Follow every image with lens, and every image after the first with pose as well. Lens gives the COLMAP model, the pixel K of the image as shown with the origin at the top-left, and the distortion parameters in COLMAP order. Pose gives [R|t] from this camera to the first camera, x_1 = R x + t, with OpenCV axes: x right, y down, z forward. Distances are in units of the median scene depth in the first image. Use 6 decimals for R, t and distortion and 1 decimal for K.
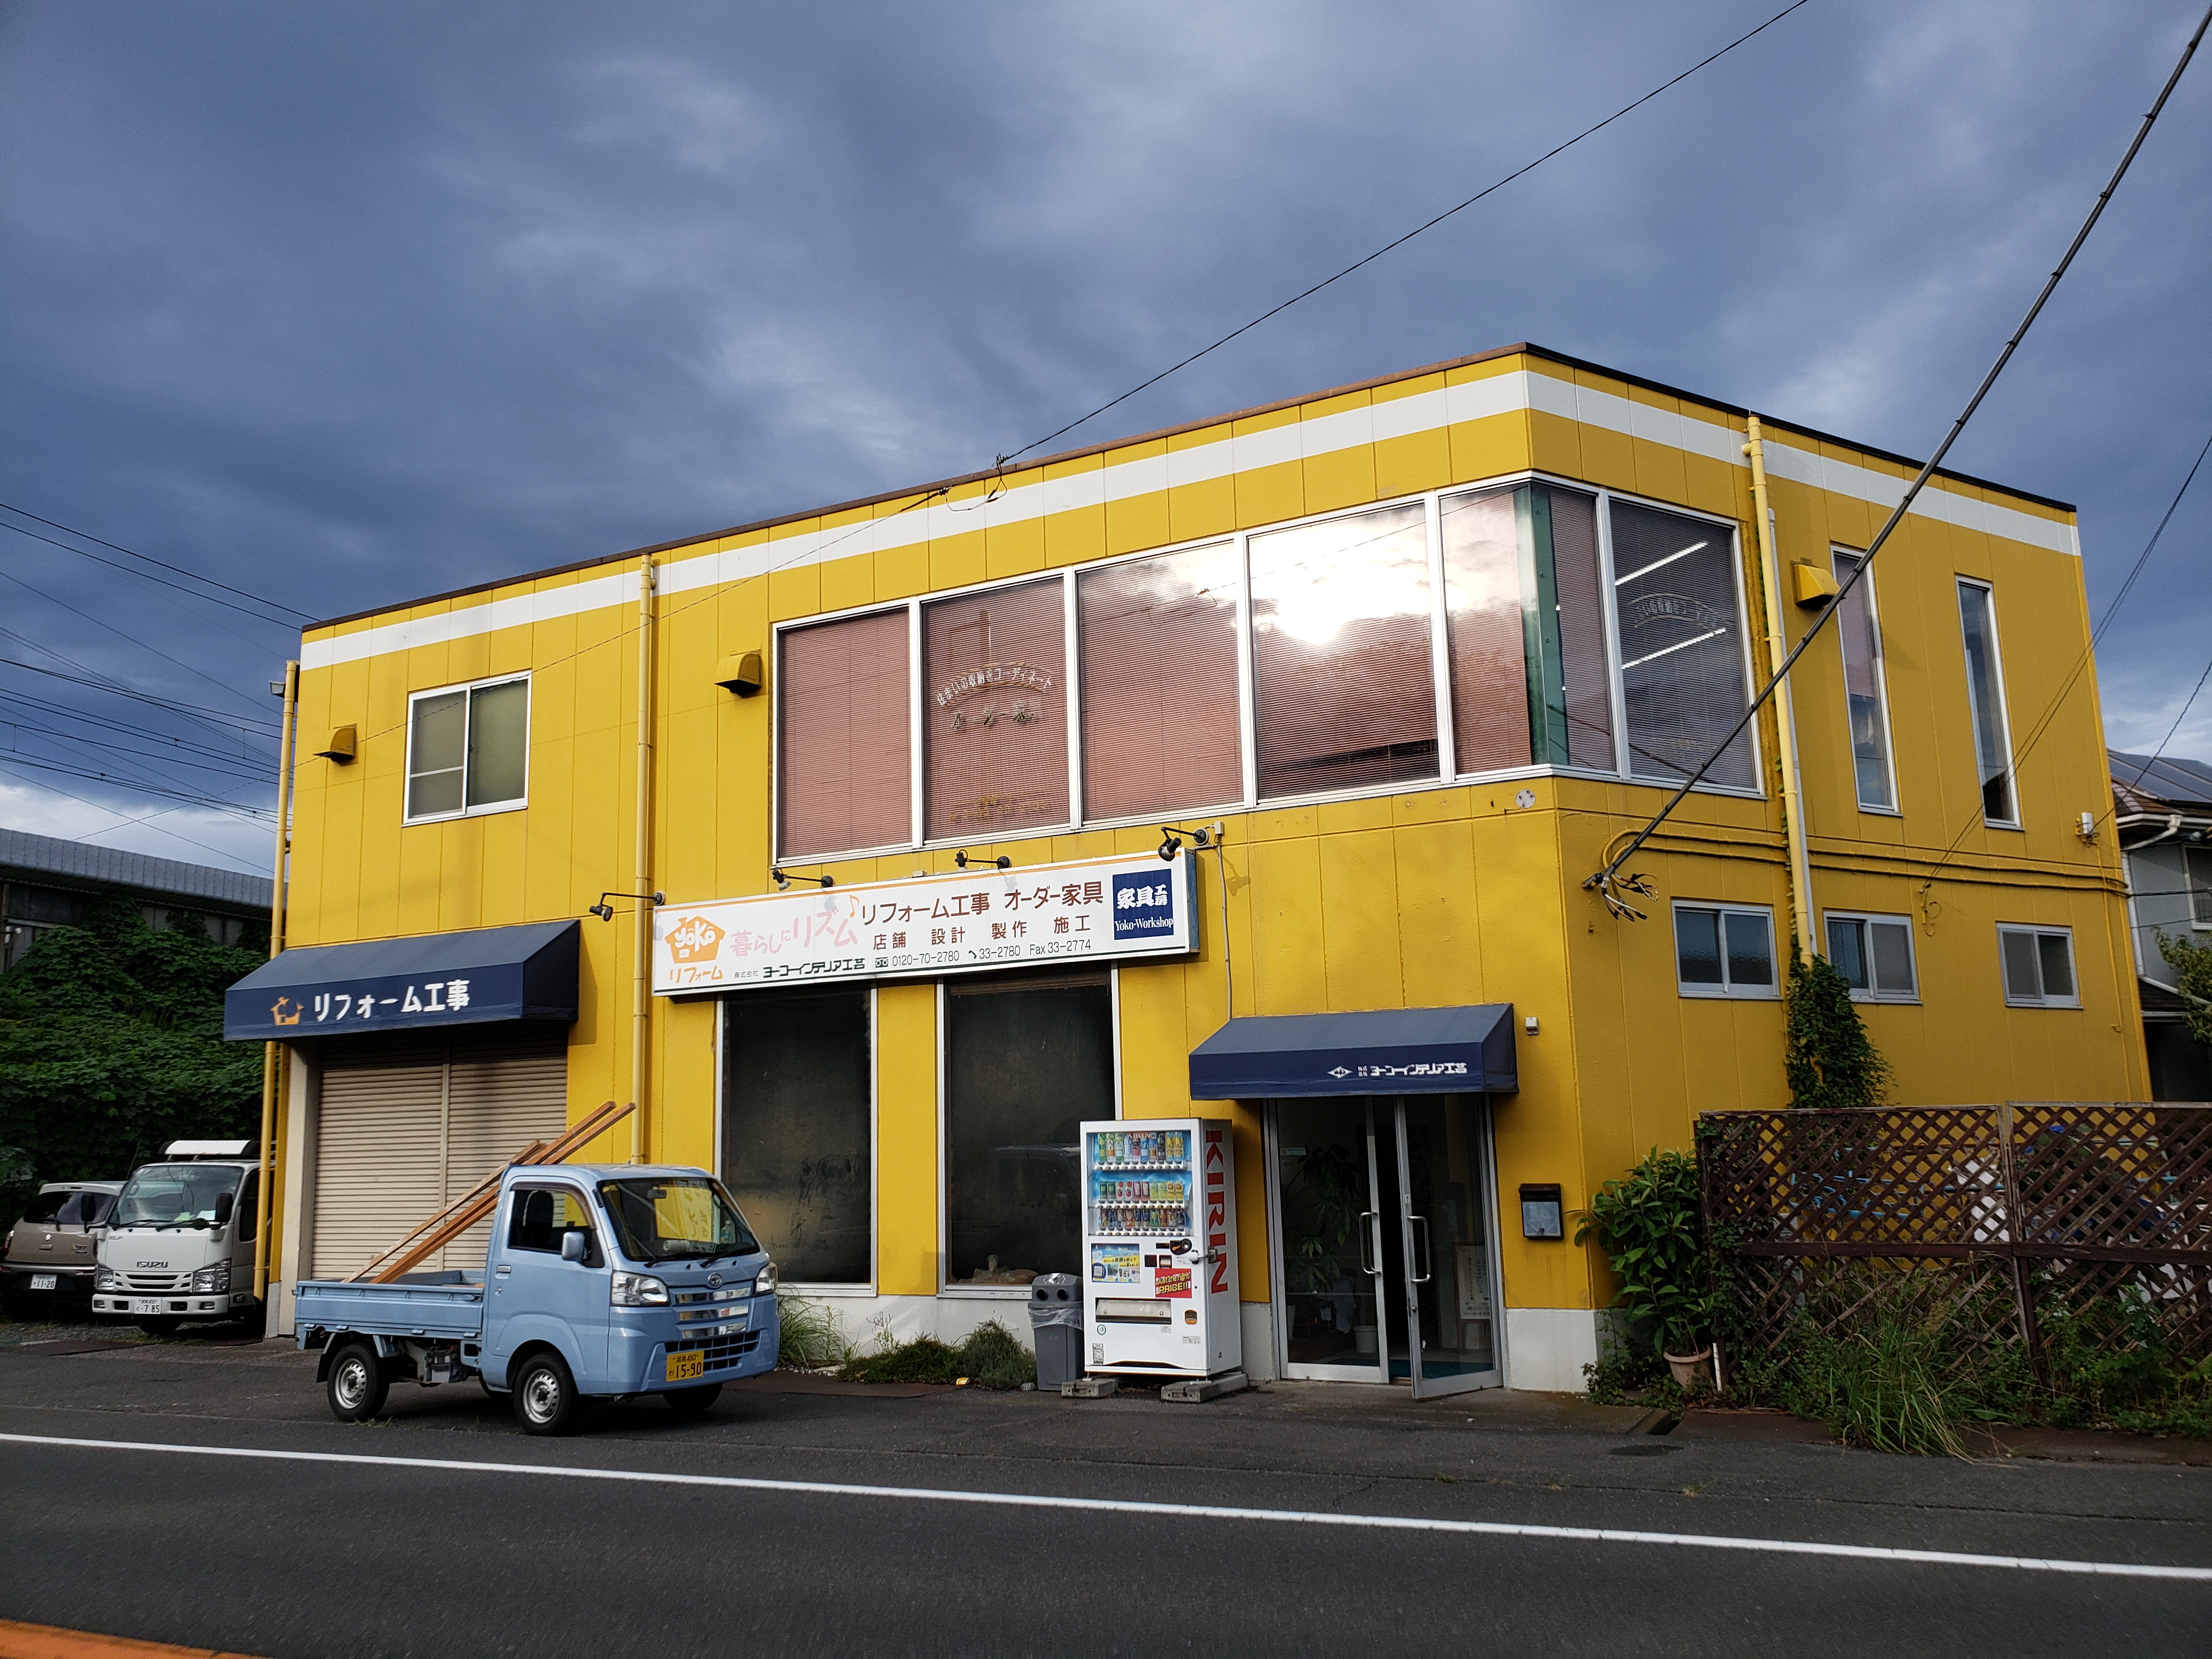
lens RADIAL K [[1676.2, 0, 1094.6], [0, 1676.2, 867.3], [0, 0, 1]] dist [0.156439, -0.275243]
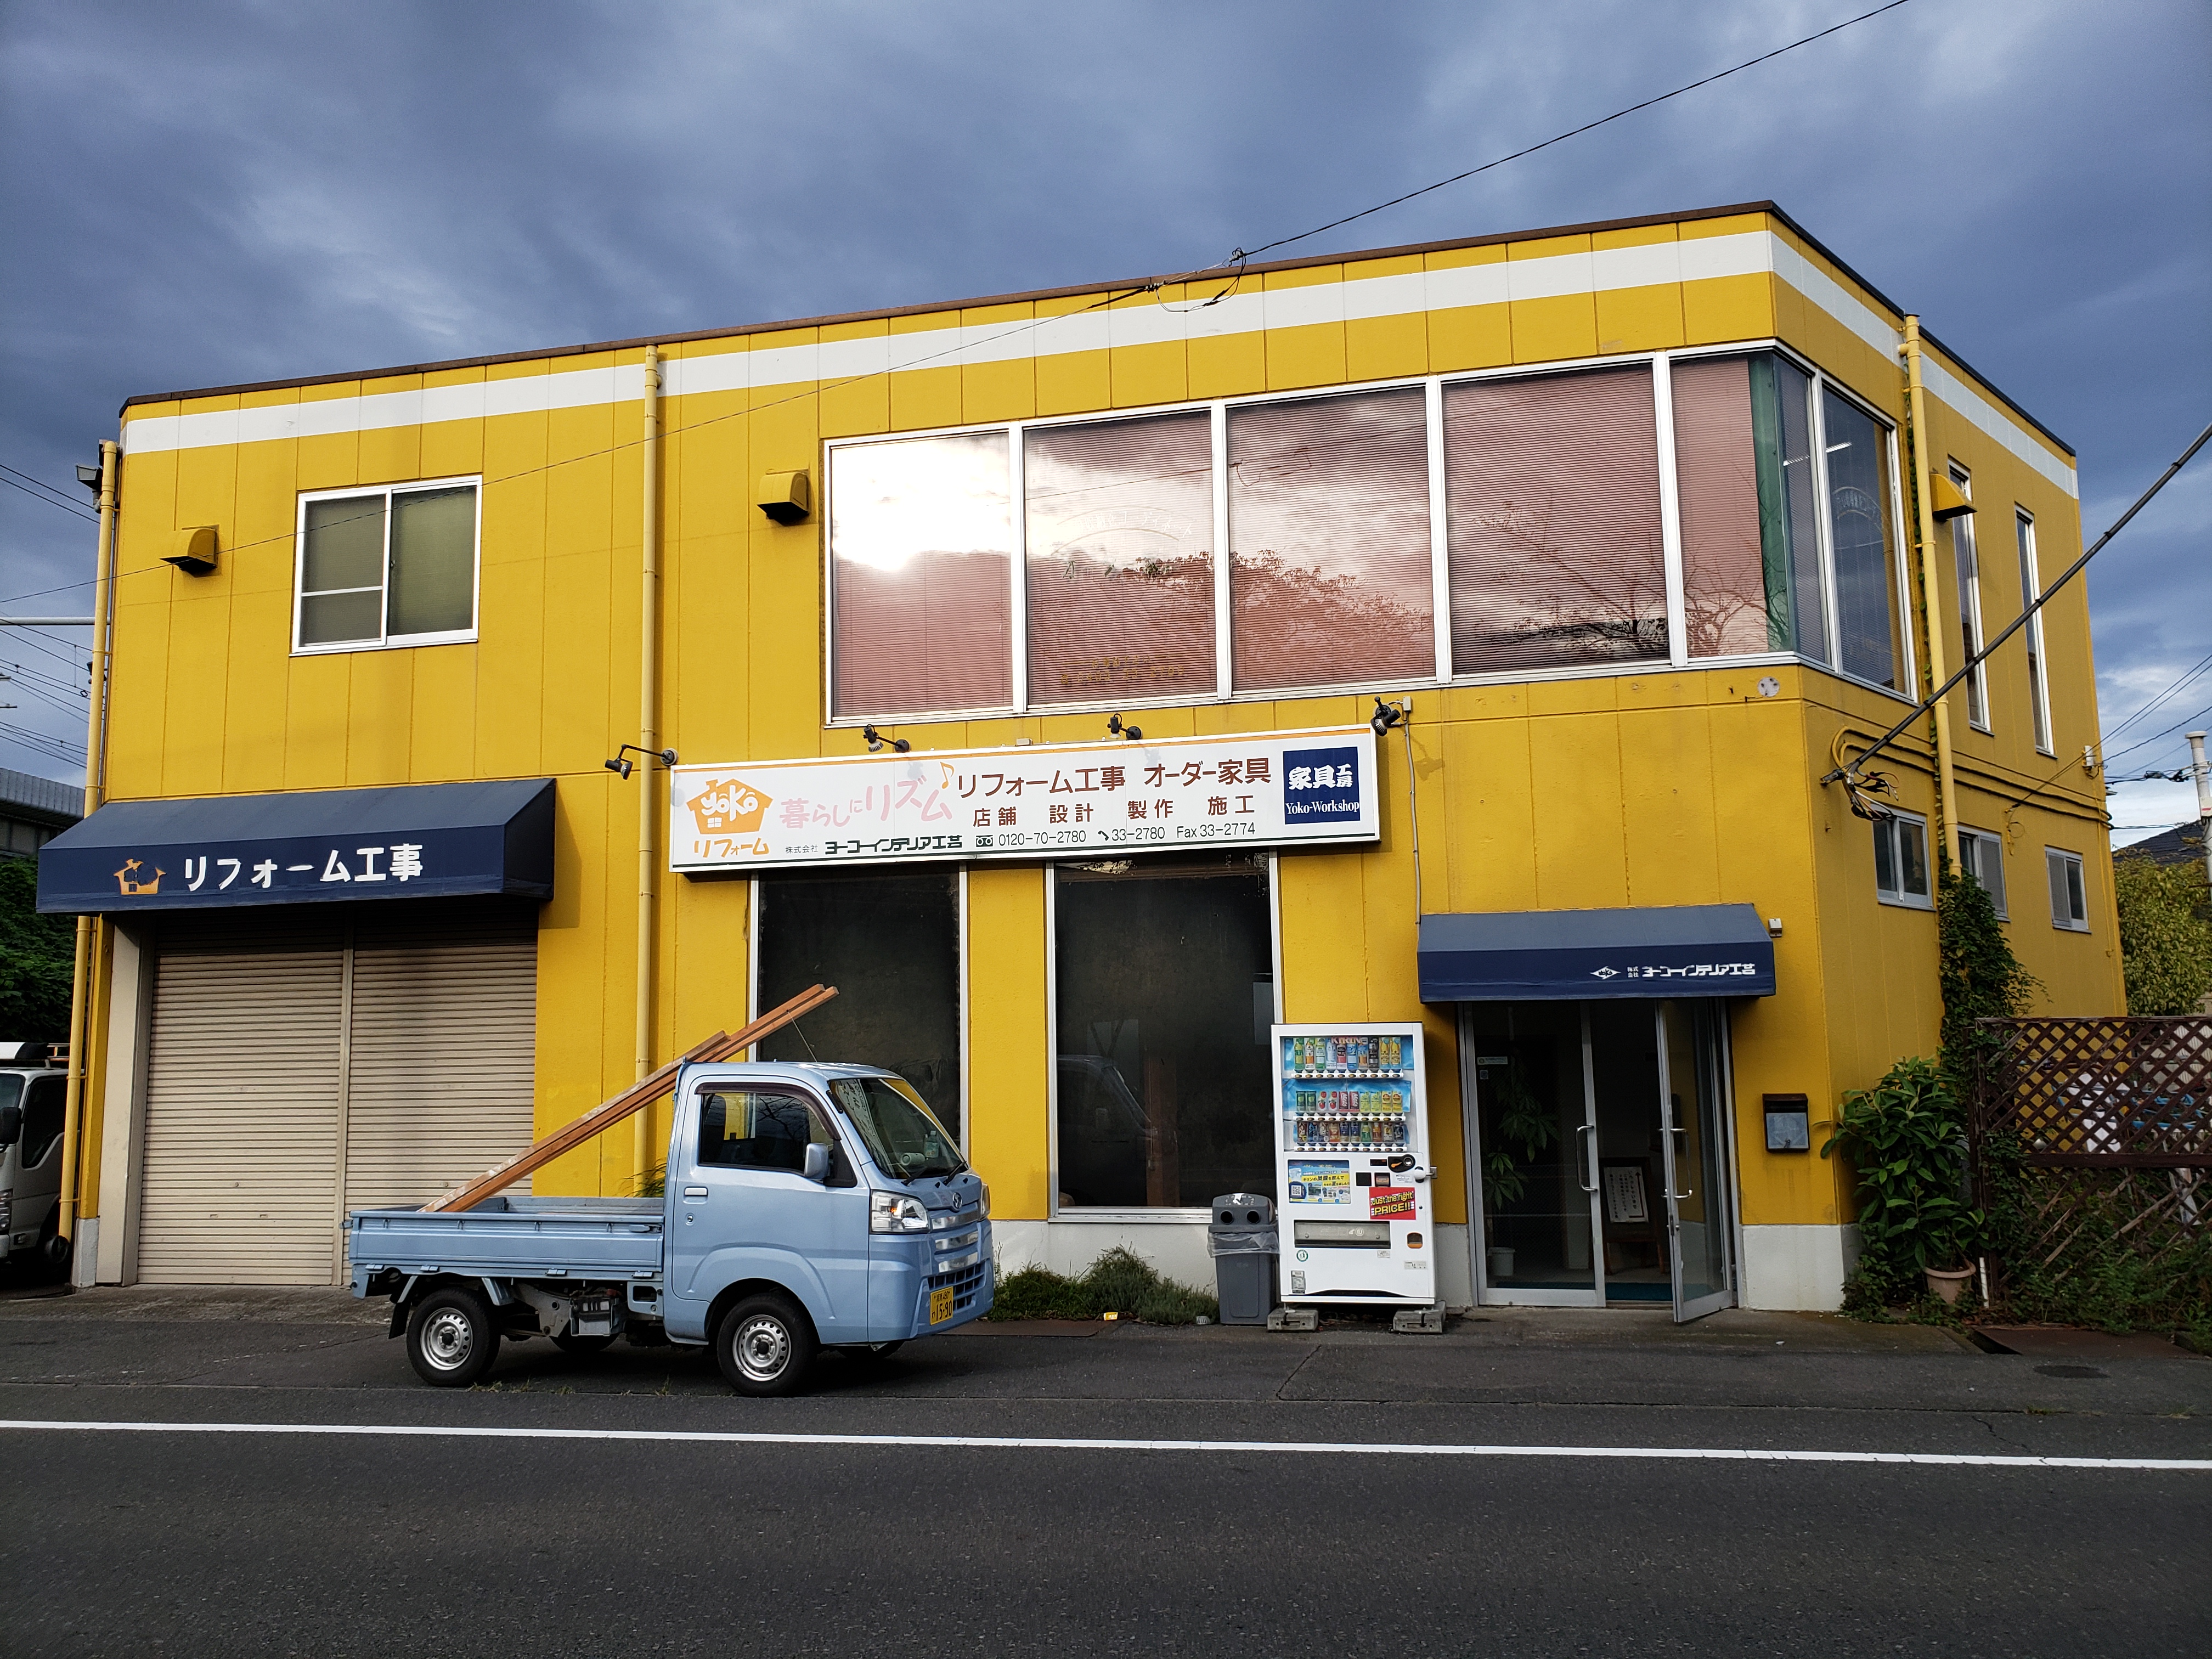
lens RADIAL K [[1662.3, 0, 1097.4], [0, 1662.3, 840.8], [0, 0, 1]] dist [0.120461, -0.178542]
pose [[0.968466, 0.040684, 0.245803, -0.321065], [-0.047054, 0.998690, 0.020093, 0.041611], [-0.244663, -0.031025, 0.969112, 0.174991]]
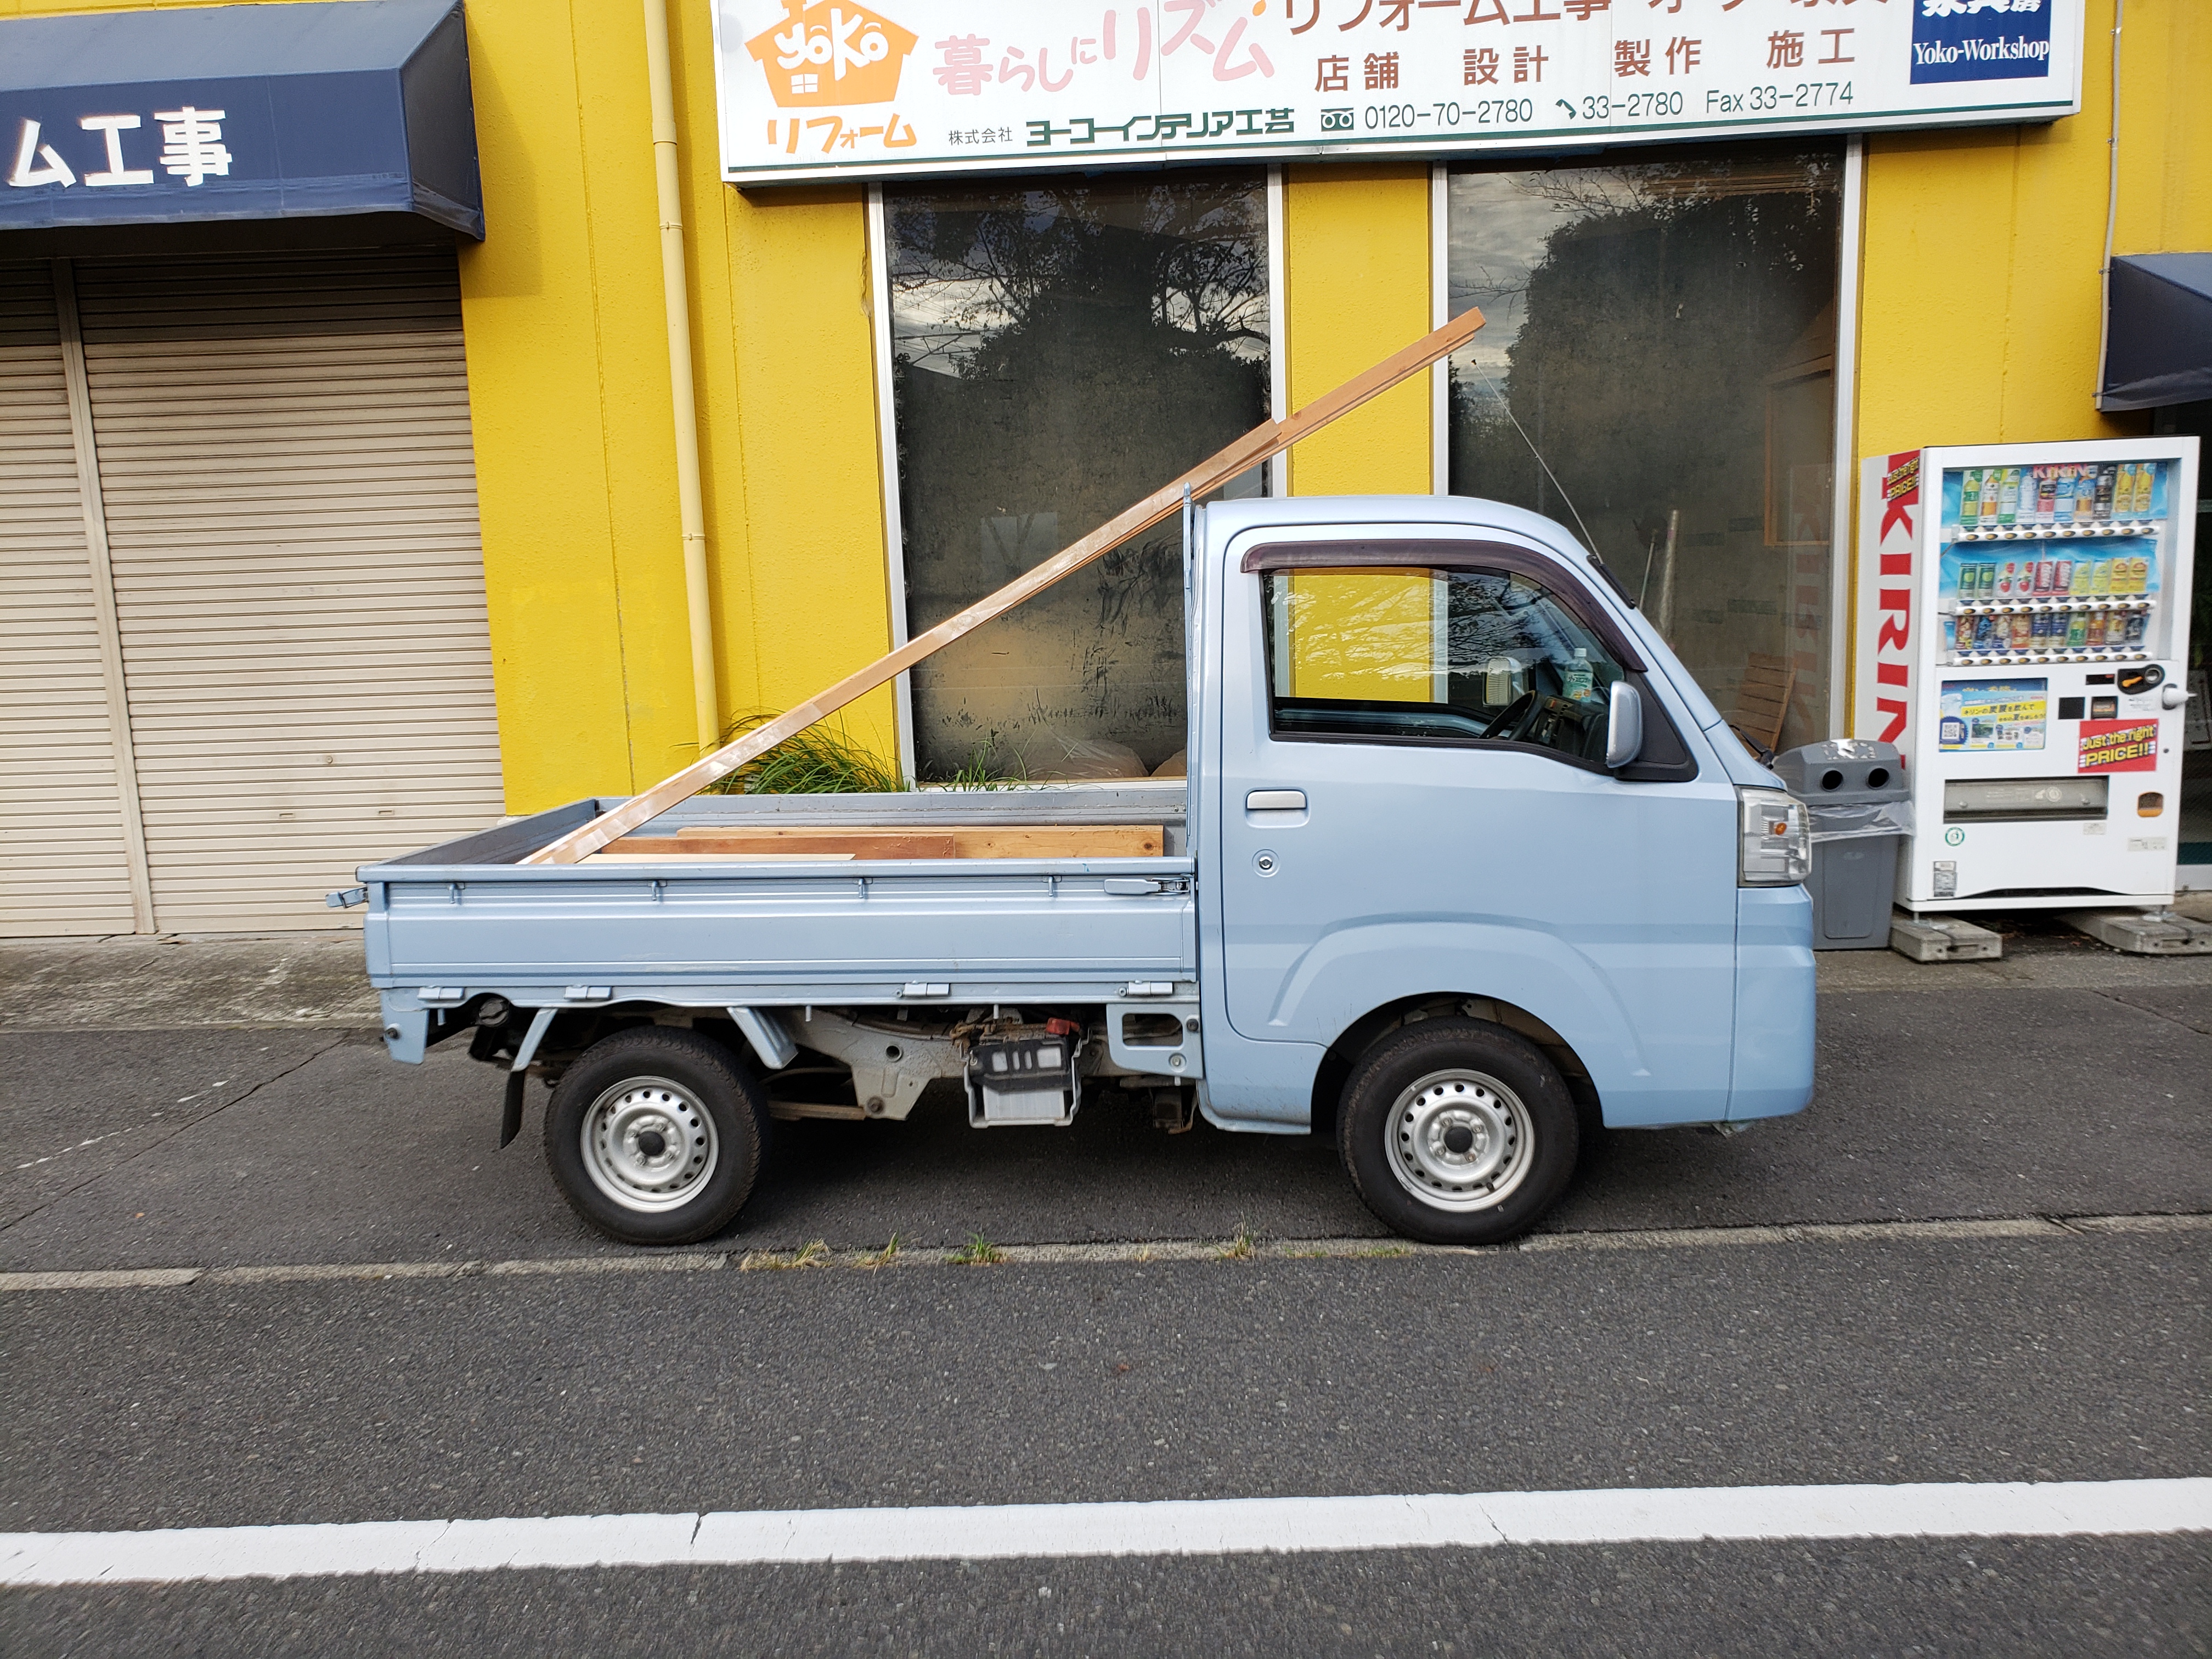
lens RADIAL K [[1687.3, 0, 1106.0], [0, 1687.3, 829.5], [0, 0, 1]] dist [-0.012898, 0.043361]
pose [[0.906203, -0.072169, 0.416639, -0.452823], [-0.055497, 0.956504, 0.286391, 0.131470], [-0.419186, -0.282651, 0.862781, 0.643216]]
